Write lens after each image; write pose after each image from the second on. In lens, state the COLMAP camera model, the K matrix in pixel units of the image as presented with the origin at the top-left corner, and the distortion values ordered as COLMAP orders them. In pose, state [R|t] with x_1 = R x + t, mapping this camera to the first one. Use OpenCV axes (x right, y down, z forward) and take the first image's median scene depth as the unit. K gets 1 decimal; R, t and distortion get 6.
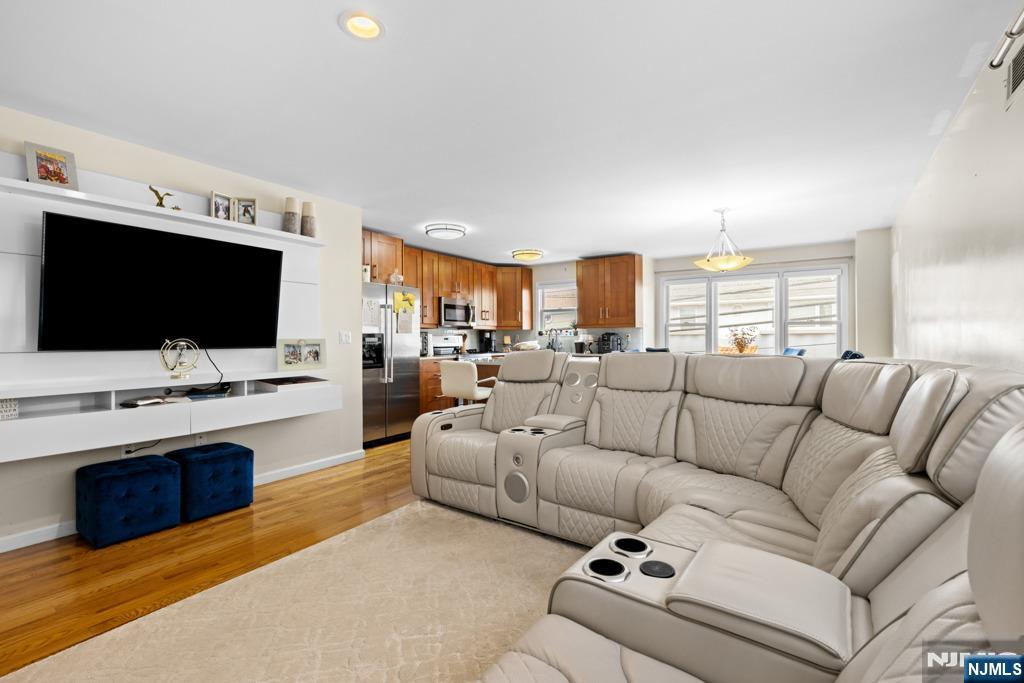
lens RADIAL K [[457.2, 0, 515.8], [0, 457.2, 336.5], [0, 0, 1]] dist [0.001935, 0.000040]
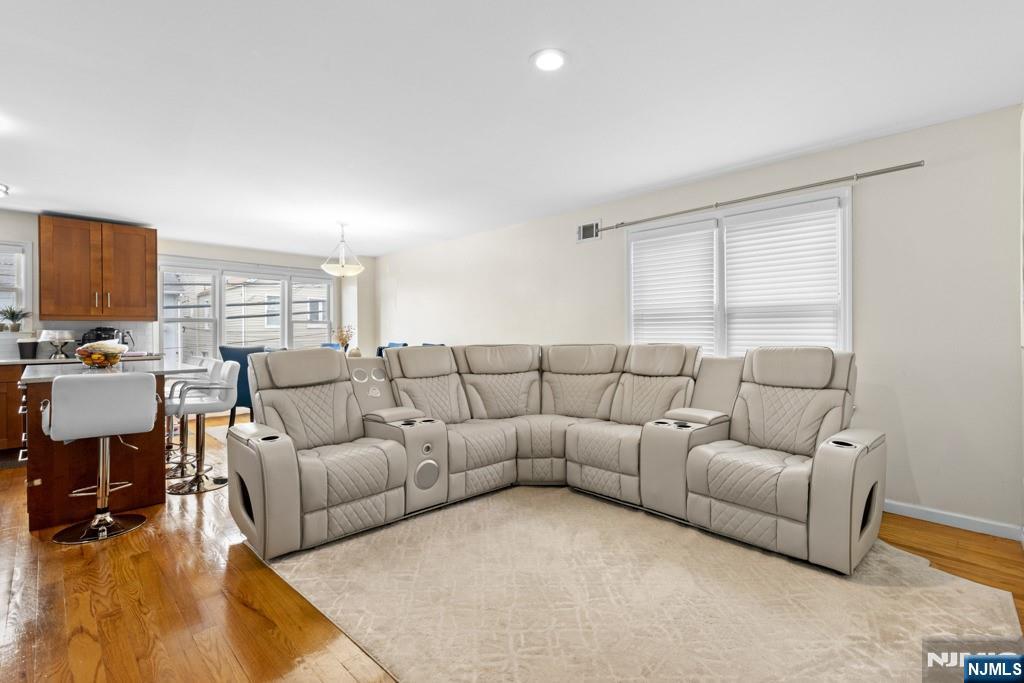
lens RADIAL K [[457.2, 0, 515.8], [0, 457.2, 336.5], [0, 0, 1]] dist [0.001935, 0.000040]
pose [[0.188068, -0.006682, 0.982133, -0.564249], [-0.001727, 0.999973, 0.007134, -0.001009], [-0.982154, -0.003038, 0.188052, 0.334402]]
